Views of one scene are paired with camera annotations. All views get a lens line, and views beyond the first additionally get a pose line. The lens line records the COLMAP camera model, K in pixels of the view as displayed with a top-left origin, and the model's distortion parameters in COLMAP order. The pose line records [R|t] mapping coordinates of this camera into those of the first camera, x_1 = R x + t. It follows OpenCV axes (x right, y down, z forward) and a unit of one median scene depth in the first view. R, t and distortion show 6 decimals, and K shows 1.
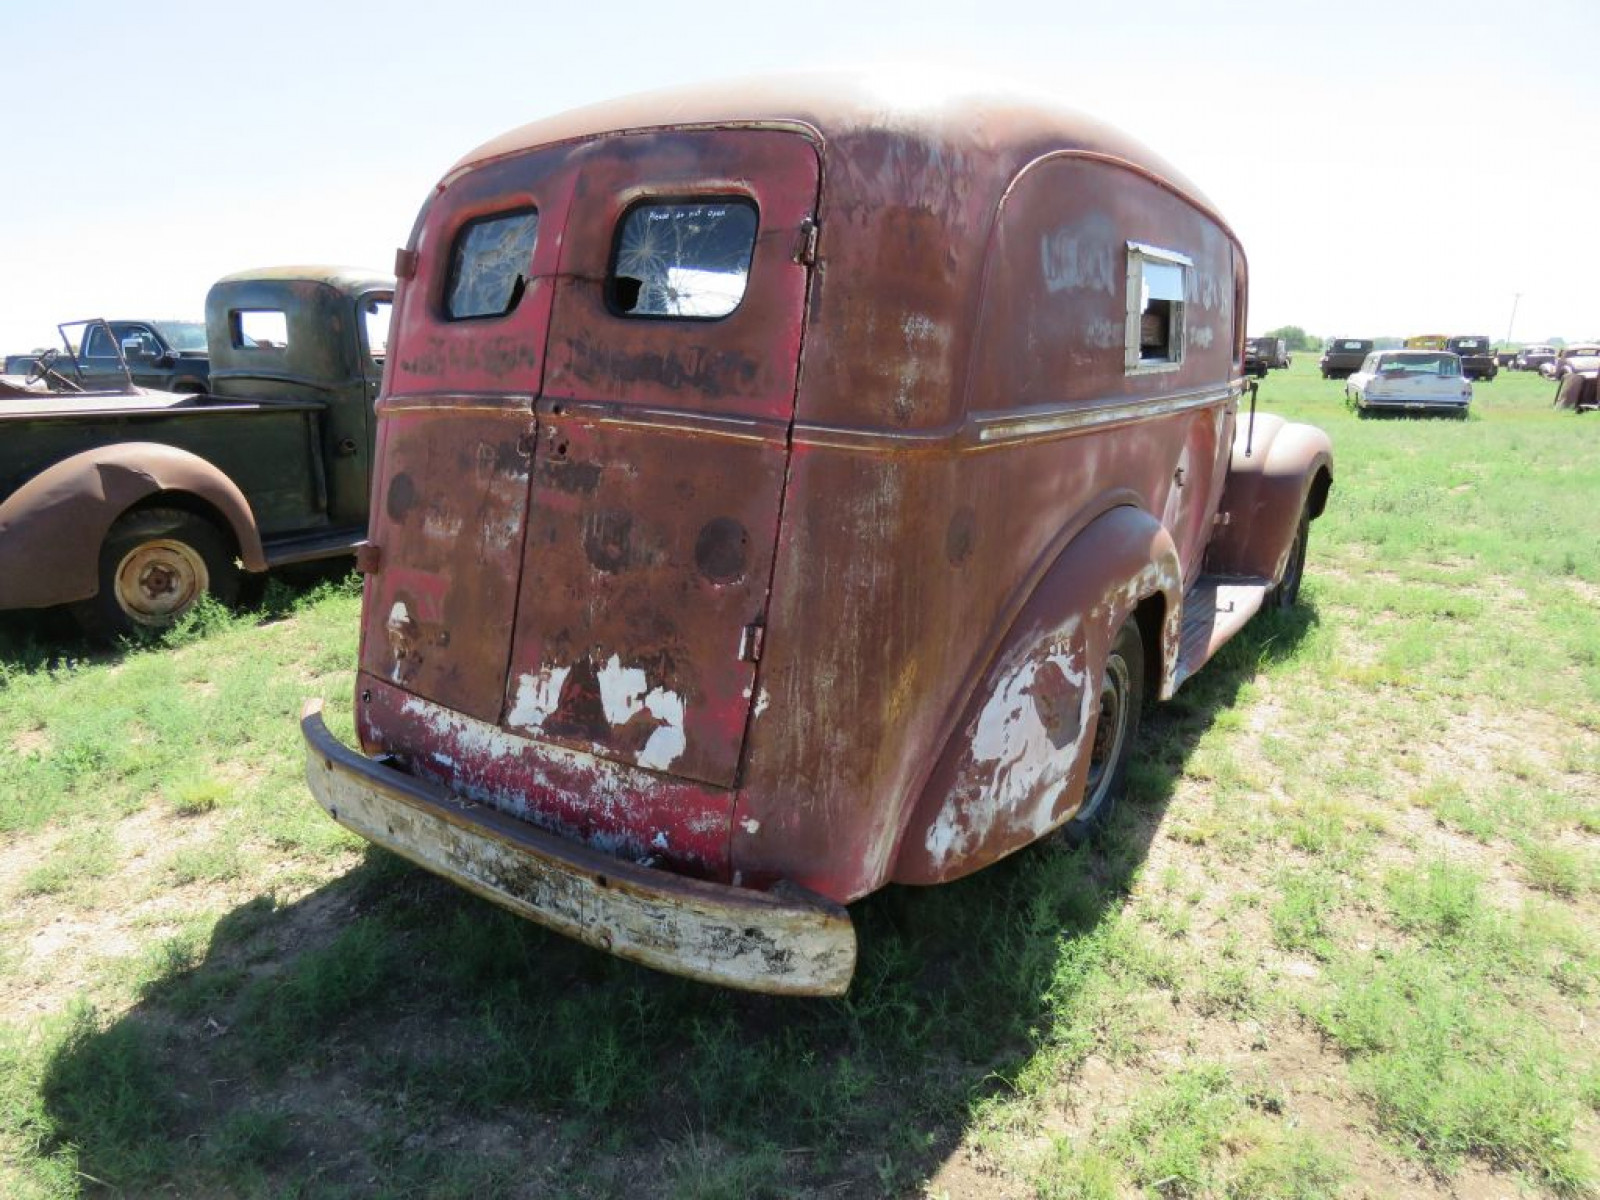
lens RADIAL K [[1029.5, 0, 799.7], [0, 1029.5, 640.4], [0, 0, 1]] dist [-0.023967, -0.001406]
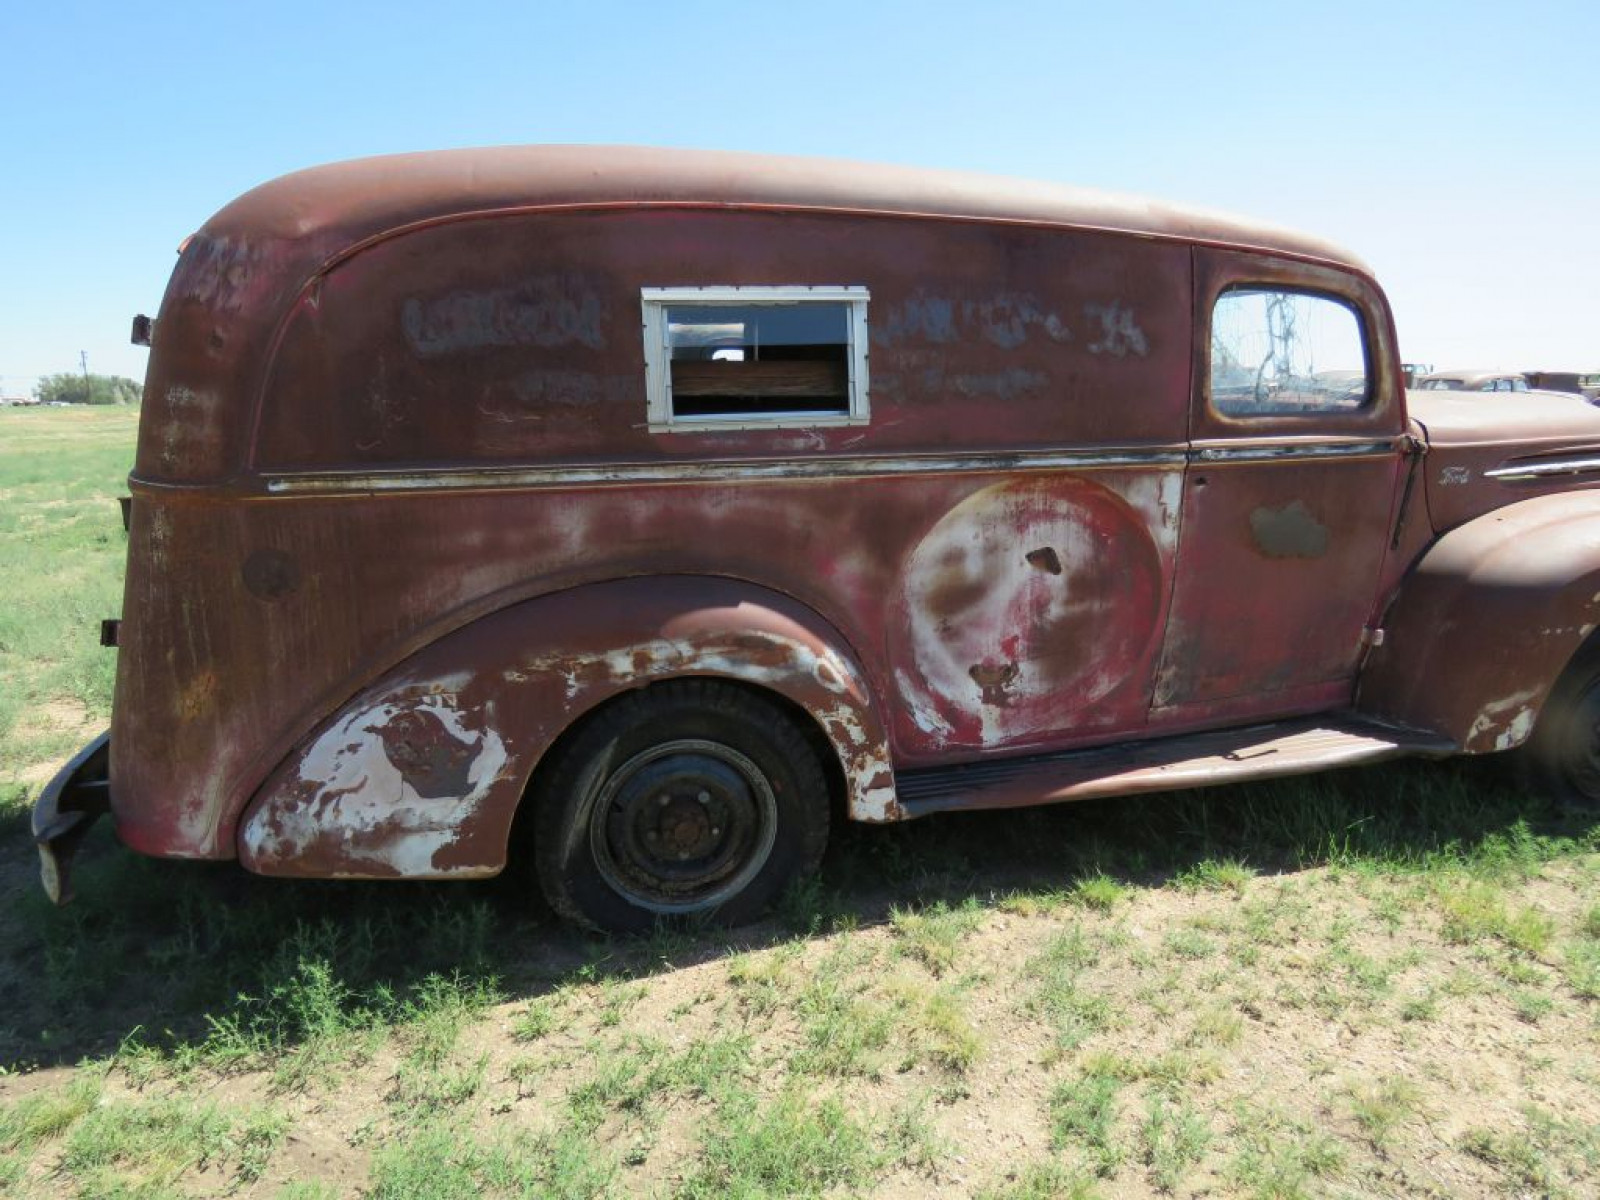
lens RADIAL K [[1029.9, 0, 798.1], [0, 1029.9, 650.5], [0, 0, 1]] dist [-0.044886, 0.038397]
pose [[0.745280, 0.147647, -0.650198, 1.235330], [-0.167216, 0.985398, 0.032096, -0.140223], [0.645443, 0.084803, 0.759086, 0.485007]]
